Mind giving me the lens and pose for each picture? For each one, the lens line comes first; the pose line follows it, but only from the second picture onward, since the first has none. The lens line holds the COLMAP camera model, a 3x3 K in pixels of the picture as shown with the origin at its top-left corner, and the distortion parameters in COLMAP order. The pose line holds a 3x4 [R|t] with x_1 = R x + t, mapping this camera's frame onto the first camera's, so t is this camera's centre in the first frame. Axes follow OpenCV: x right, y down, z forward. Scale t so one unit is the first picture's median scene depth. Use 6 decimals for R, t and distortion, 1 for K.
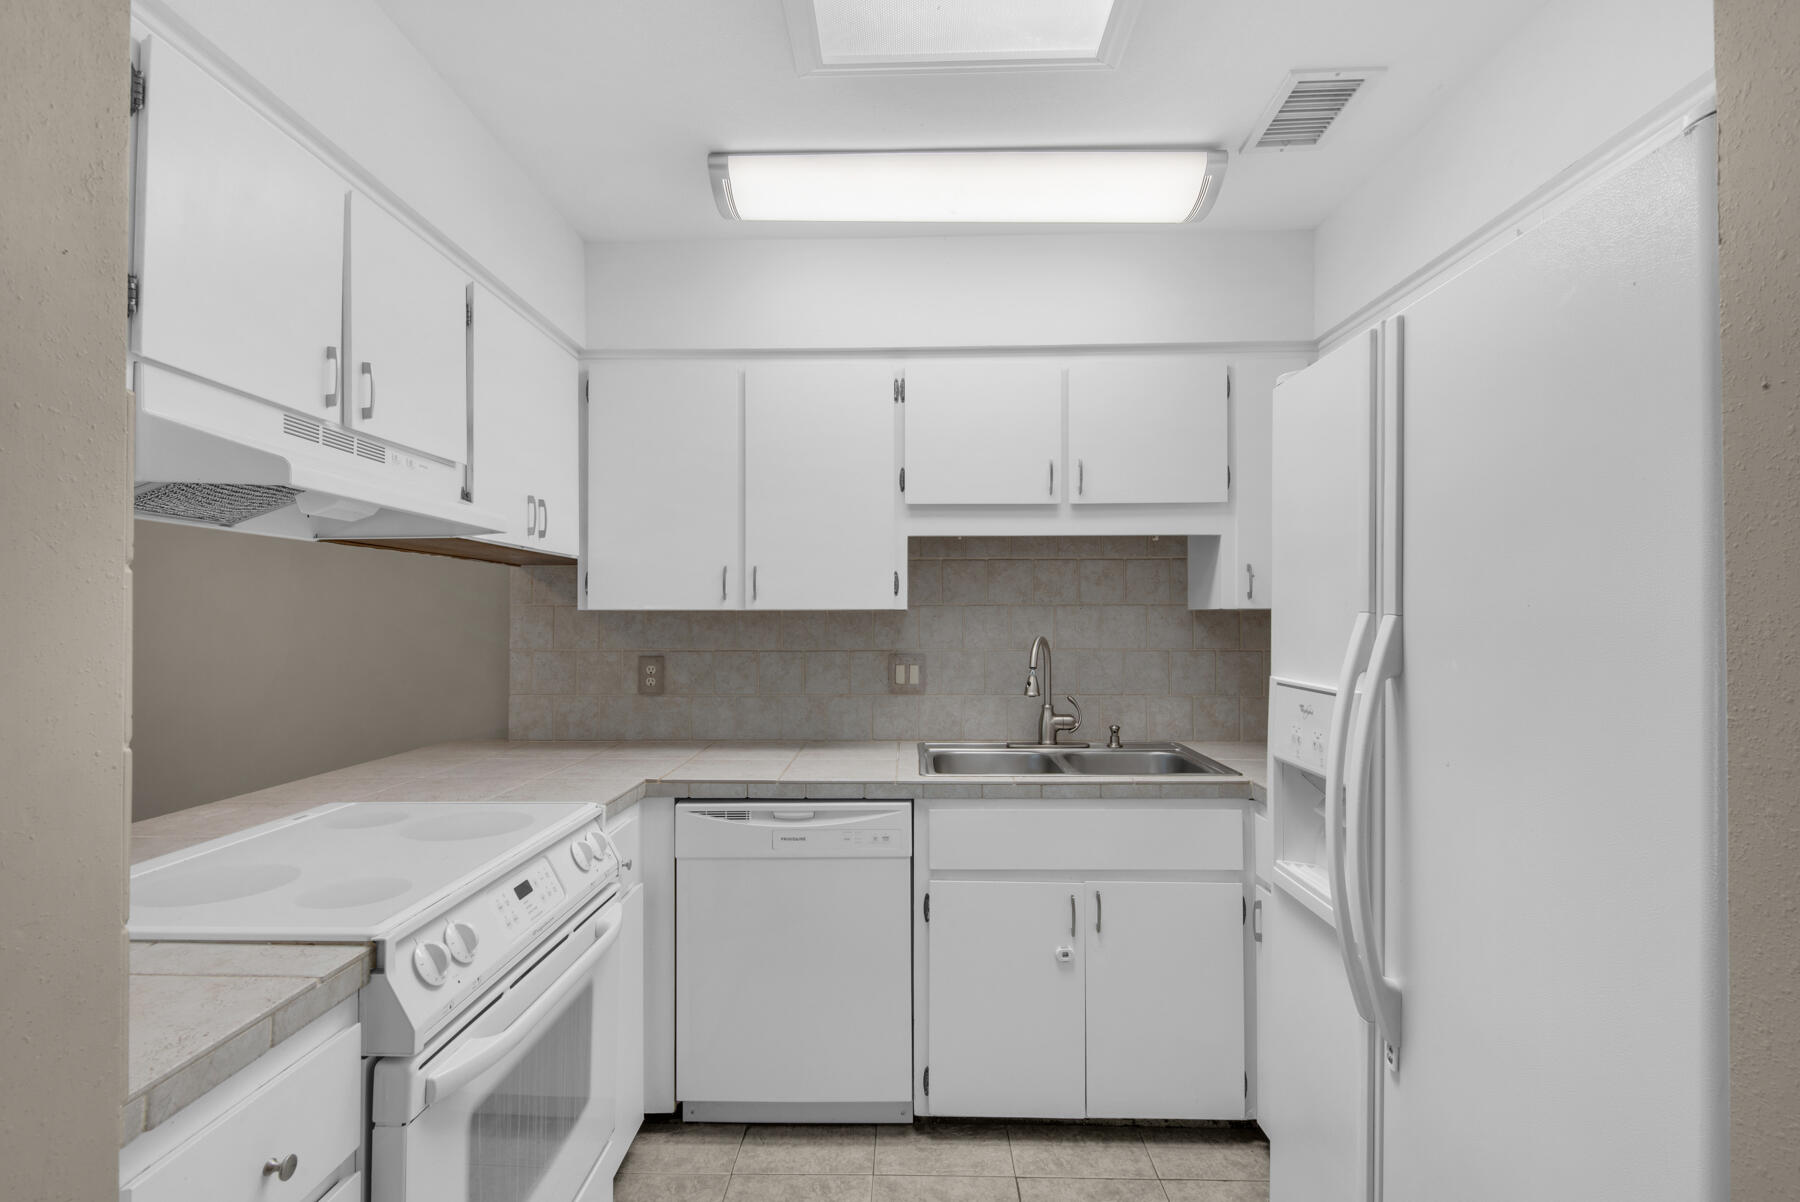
lens RADIAL K [[872.0, 0, 900.0], [0, 872.0, 601.0], [0, 0, 1]] dist [0.033520, -0.027458]
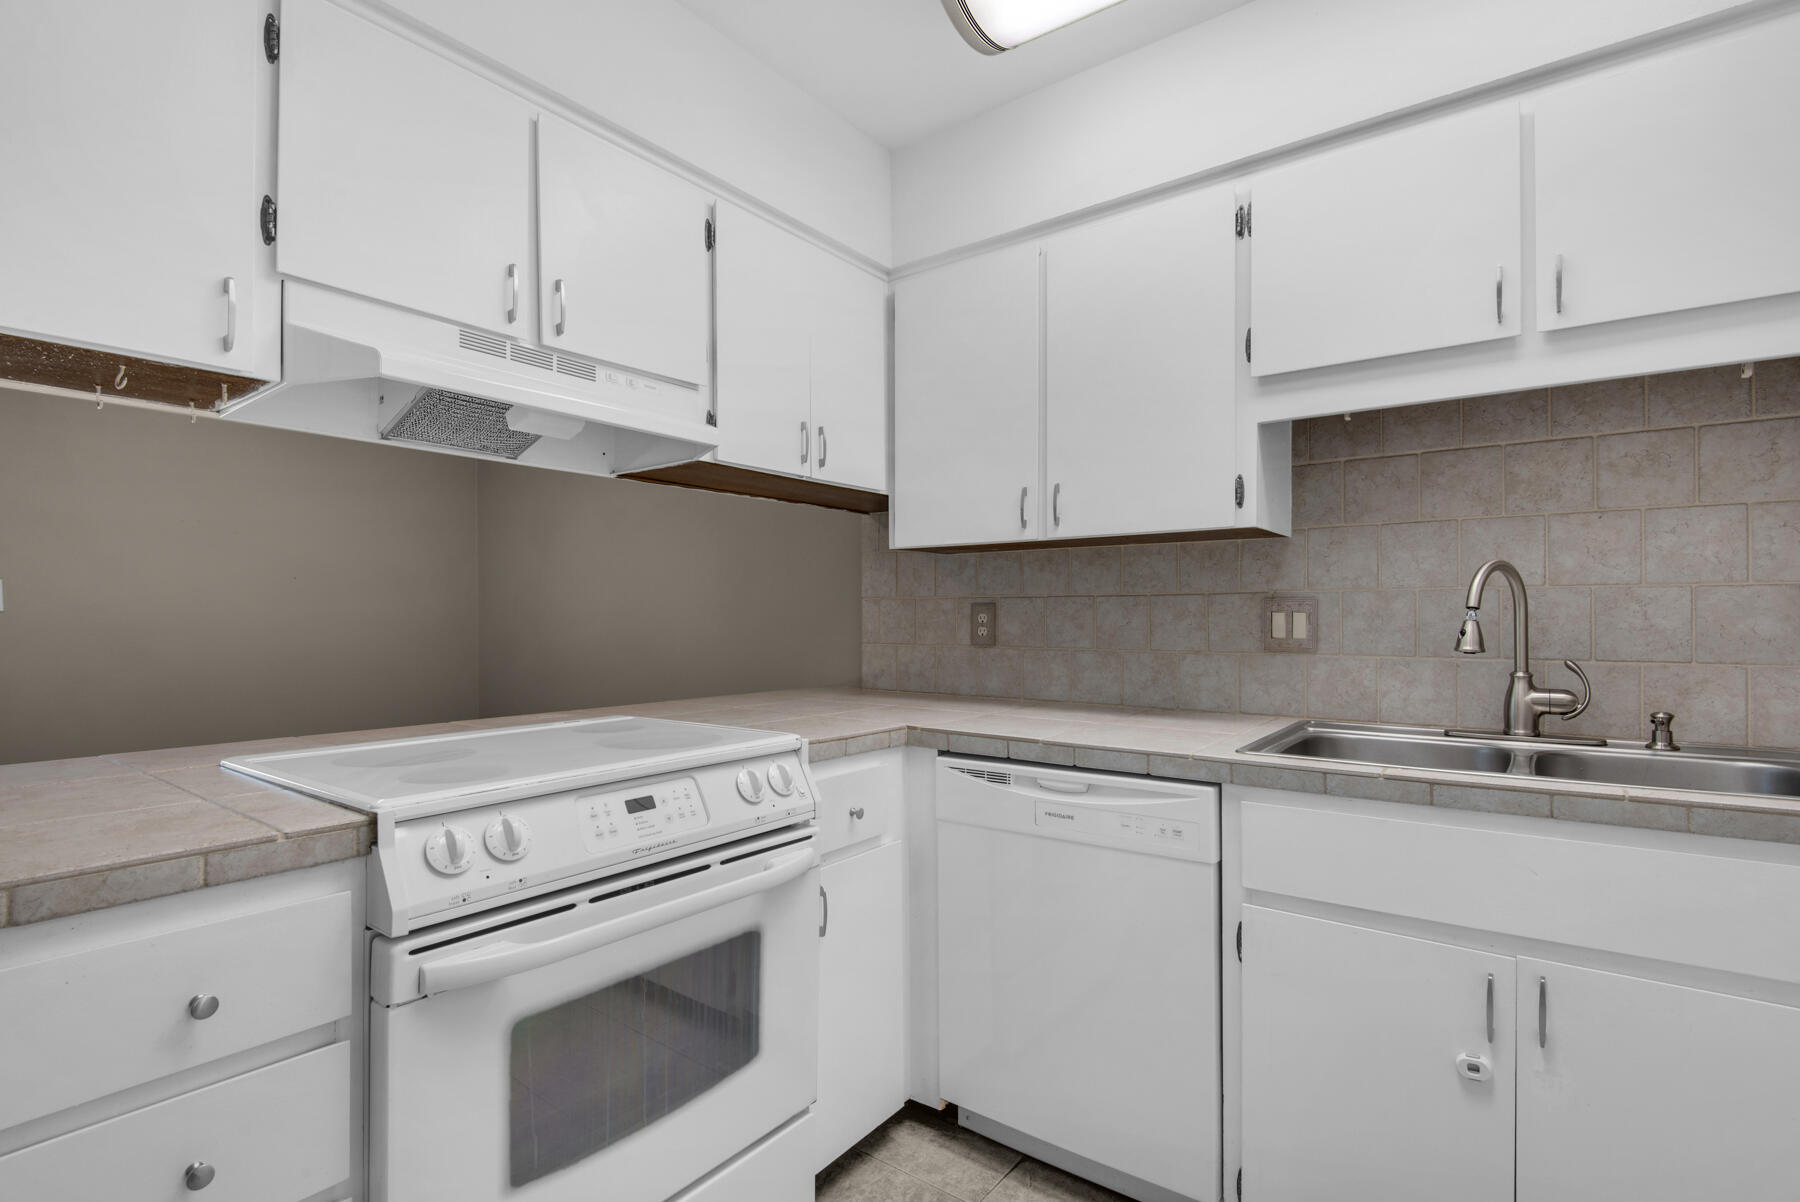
lens RADIAL K [[874.9, 0, 885.3], [0, 874.9, 611.1], [0, 0, 1]] dist [0.032502, -0.026795]
pose [[0.802507, -0.003298, -0.596634, 0.196043], [0.011113, 0.999894, 0.009421, 0.069514], [0.596539, -0.014191, 0.802458, 0.242517]]
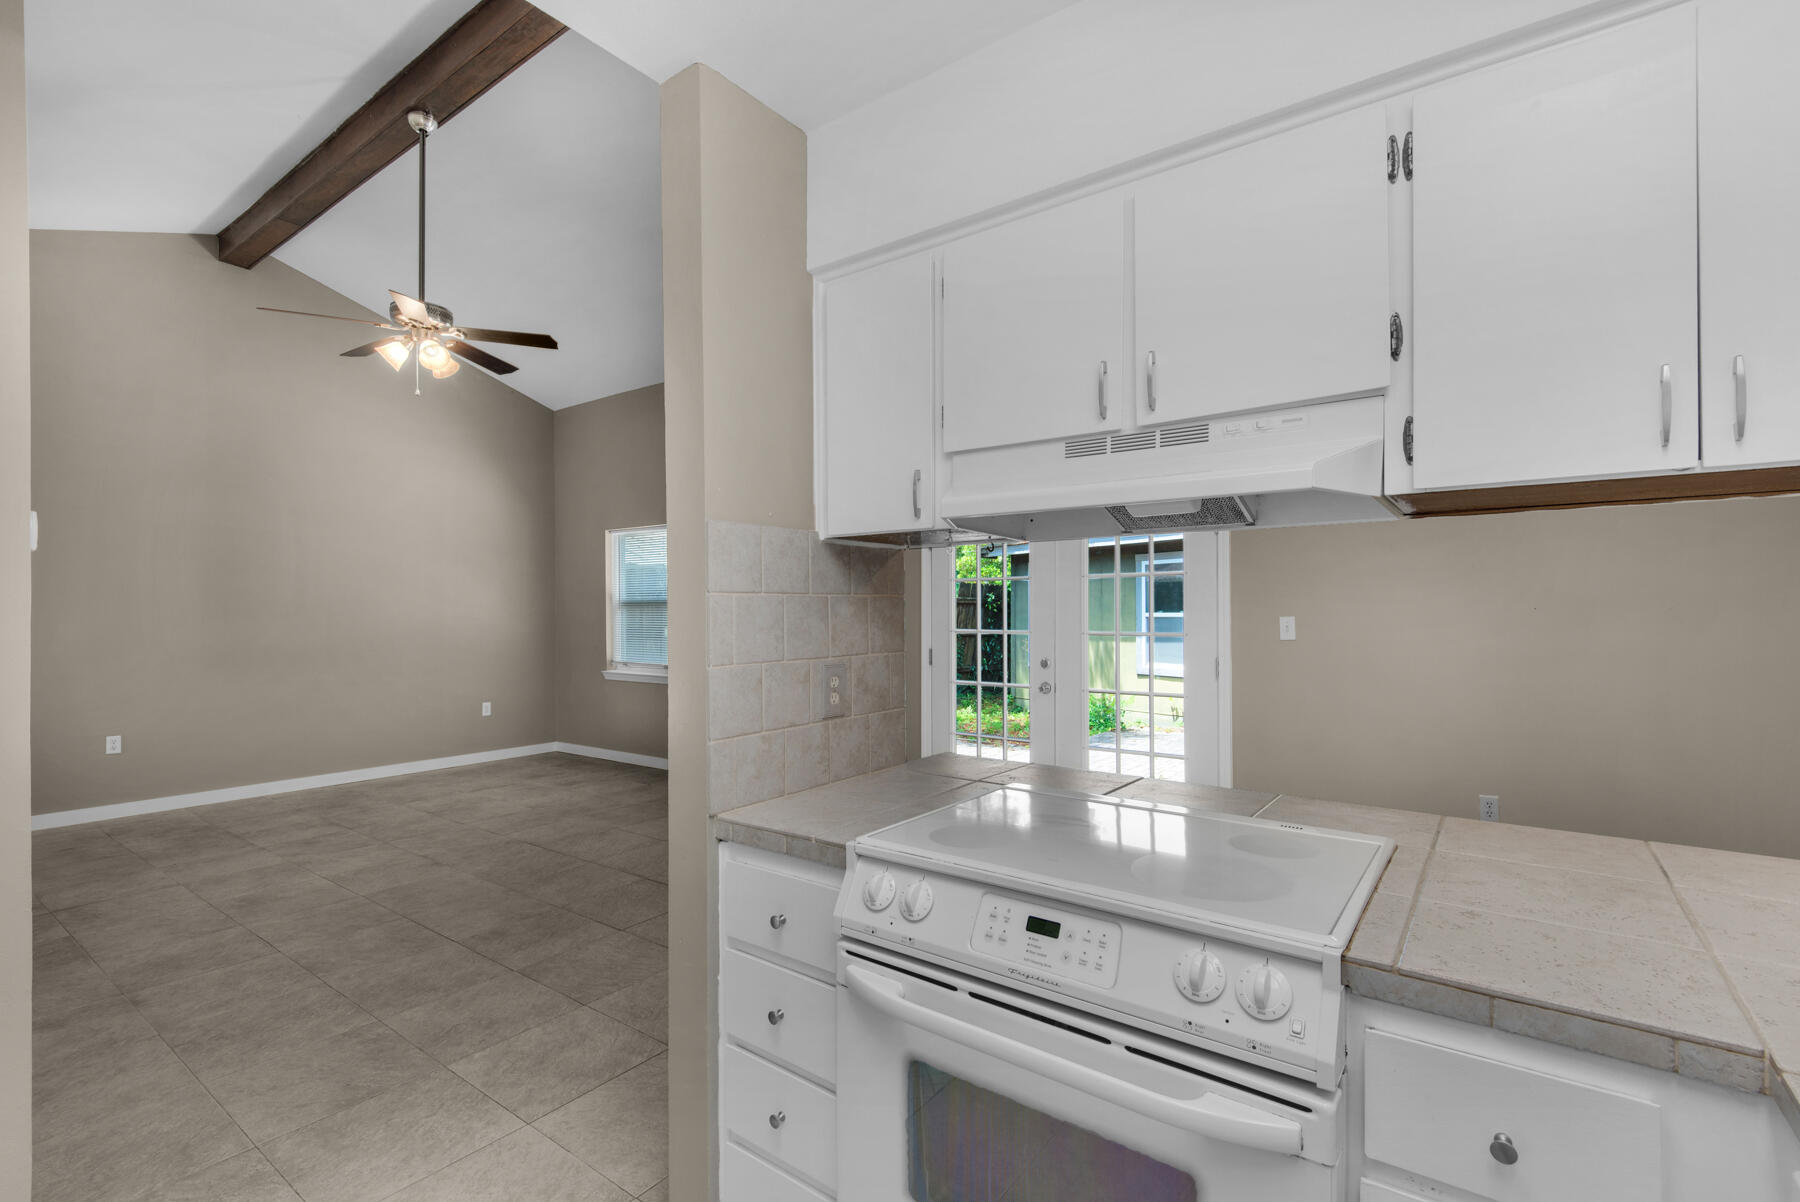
lens RADIAL K [[828.9, 0, 900.0], [0, 828.9, 601.0], [0, 0, 1]] dist [0.031282, -0.026151]
pose [[-0.593995, -0.003310, -0.804462, 0.187851], [0.019106, 0.999651, -0.018220, 0.010656], [0.804242, -0.026193, -0.593725, 0.814200]]
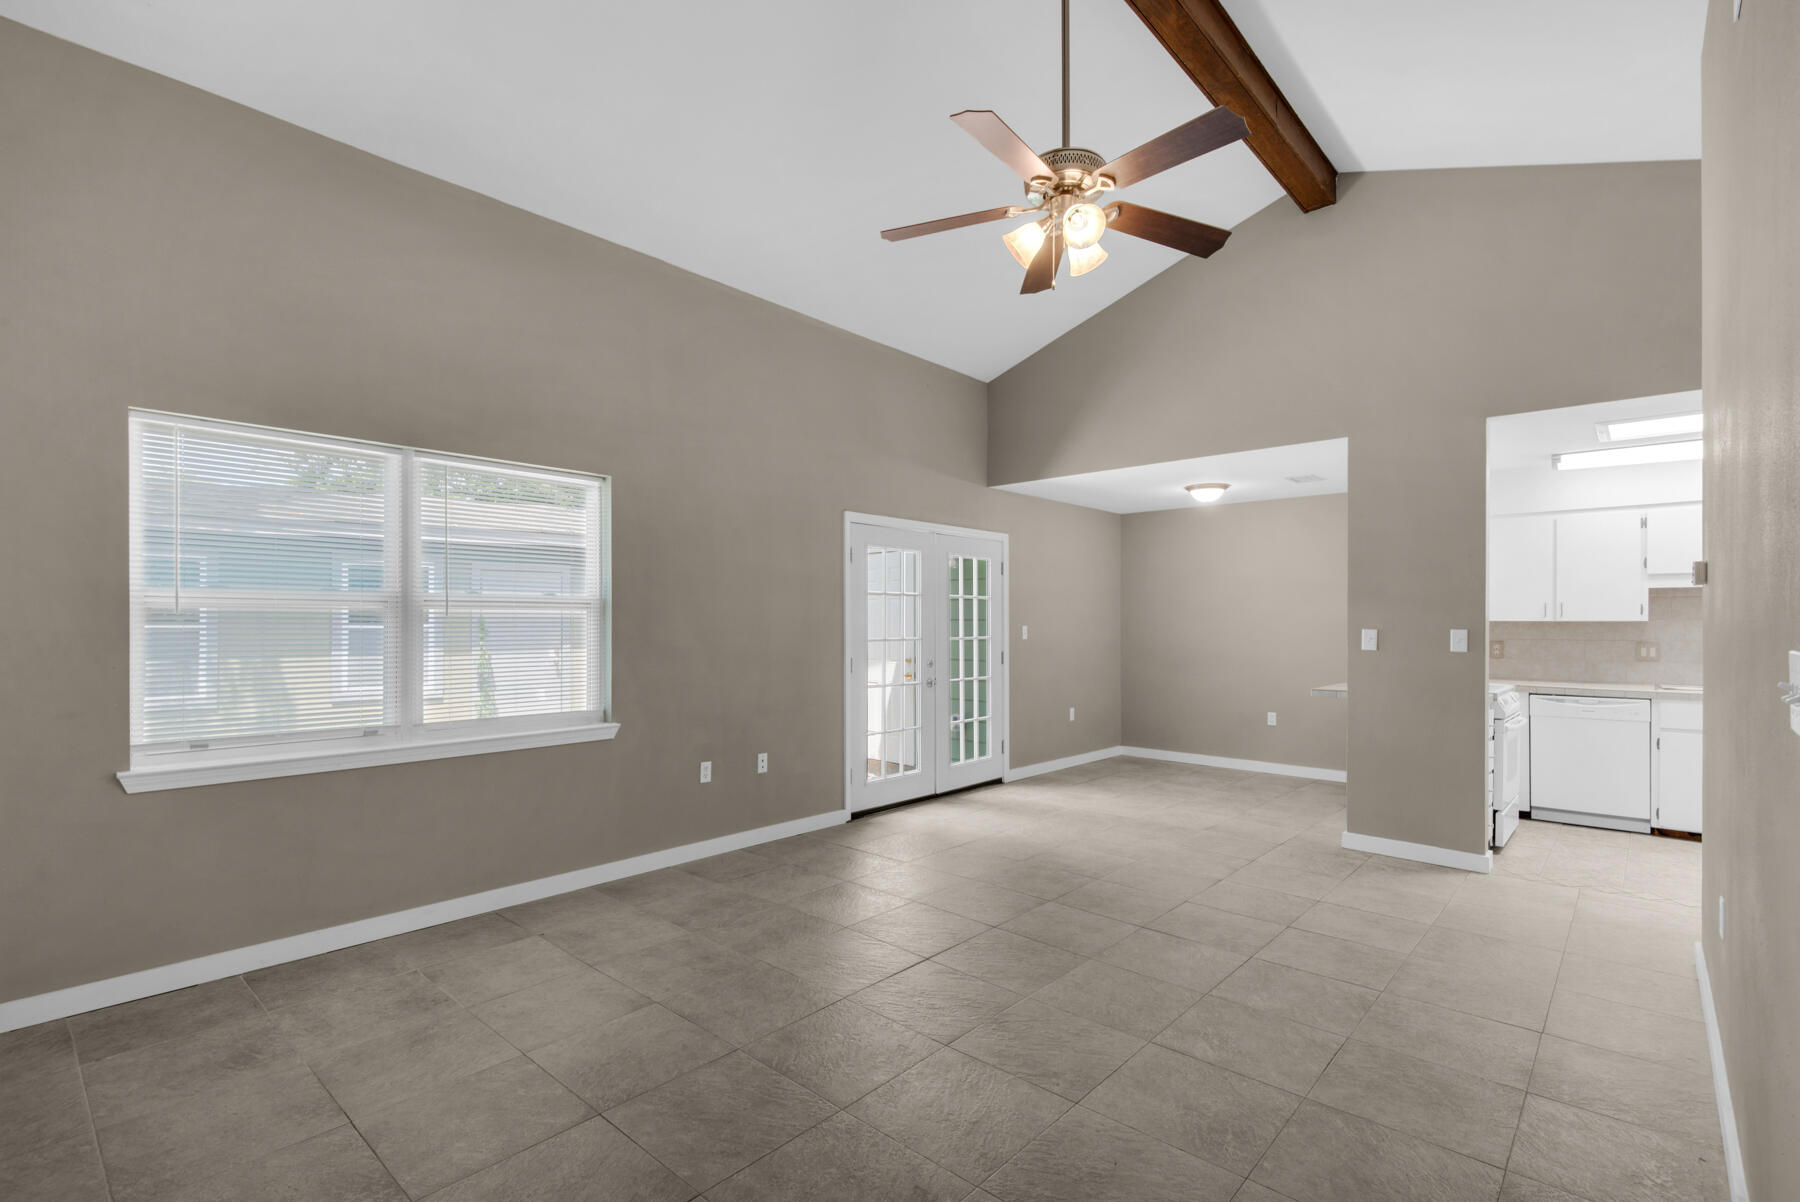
lens RADIAL K [[850.5, 0, 895.8], [0, 850.5, 620.8], [0, 0, 1]] dist [0.000305, -0.000136]
pose [[0.754687, 0.002572, -0.656080, -0.016564], [0.005548, 0.999932, 0.010302, -0.022944], [0.656061, -0.011415, 0.754621, -1.897233]]
